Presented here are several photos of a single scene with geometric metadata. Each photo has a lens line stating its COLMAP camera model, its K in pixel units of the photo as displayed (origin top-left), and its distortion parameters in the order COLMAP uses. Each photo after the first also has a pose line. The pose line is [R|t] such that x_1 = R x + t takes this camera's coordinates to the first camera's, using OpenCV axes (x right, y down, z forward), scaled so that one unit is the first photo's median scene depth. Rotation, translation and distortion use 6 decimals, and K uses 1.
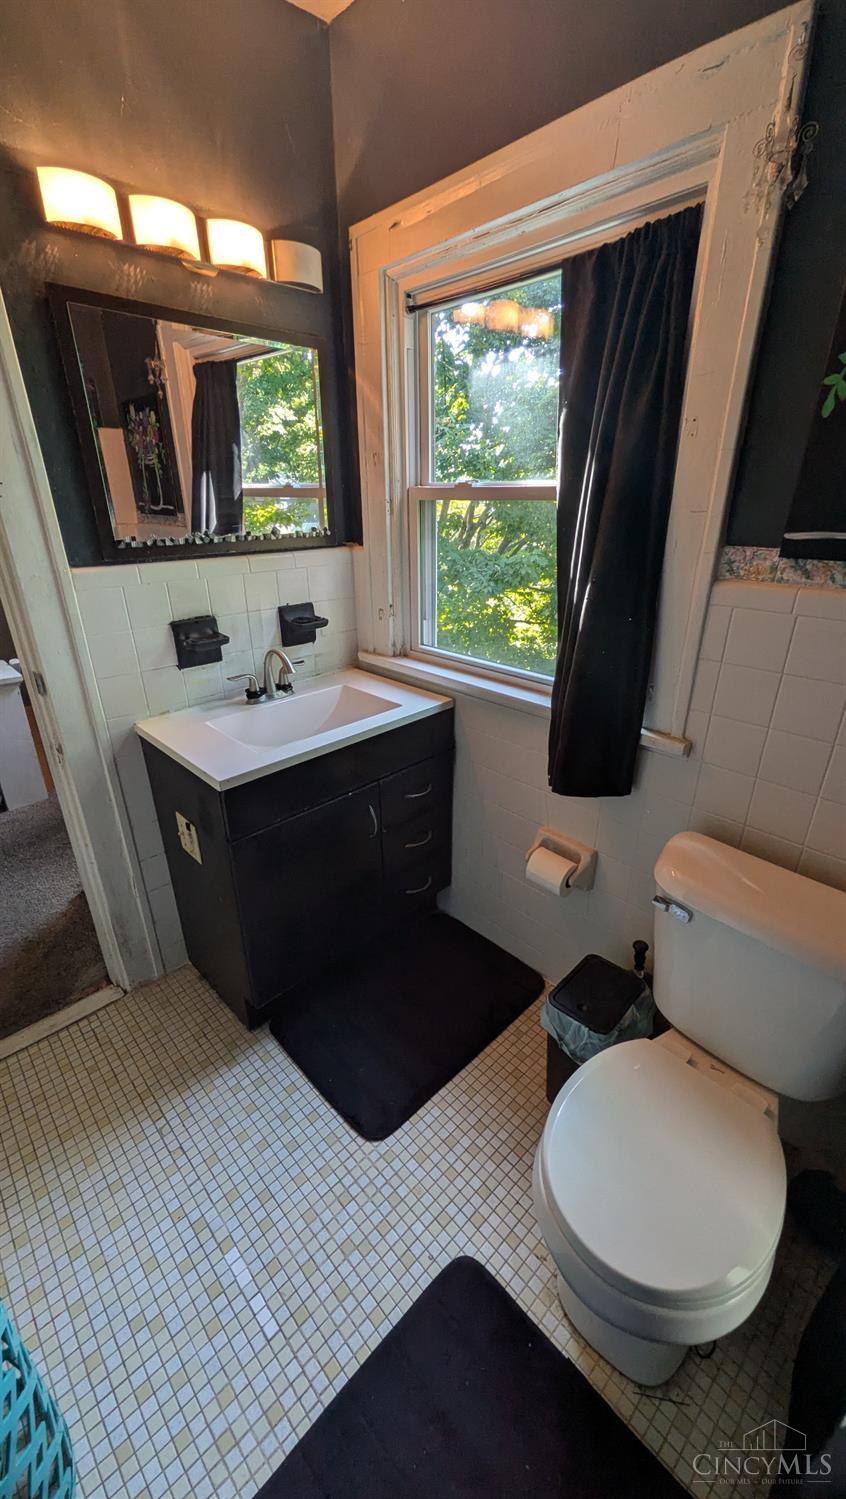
lens RADIAL K [[594.0, 0, 422.1], [0, 594.0, 752.6], [0, 0, 1]] dist [-0.001082, -0.000059]
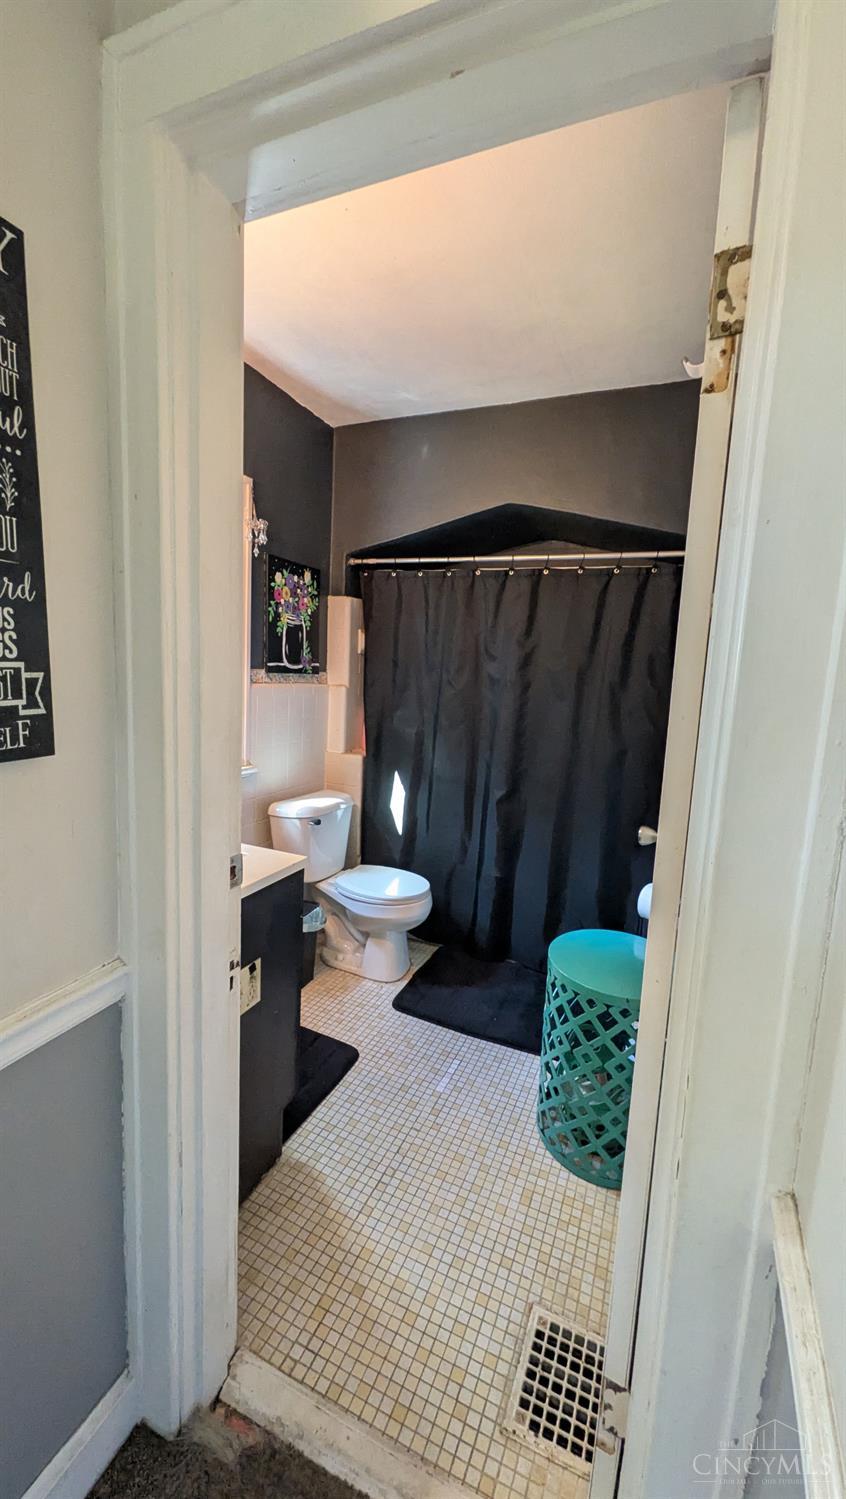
lens RADIAL K [[594.0, 0, 422.2], [0, 594.0, 742.1], [0, 0, 1]] dist [-0.001082, -0.000059]
pose [[-0.384330, -0.161475, 0.908965, -1.637609], [0.319124, 0.900653, 0.294931, -0.518831], [-0.866285, 0.403423, -0.294617, 1.136024]]
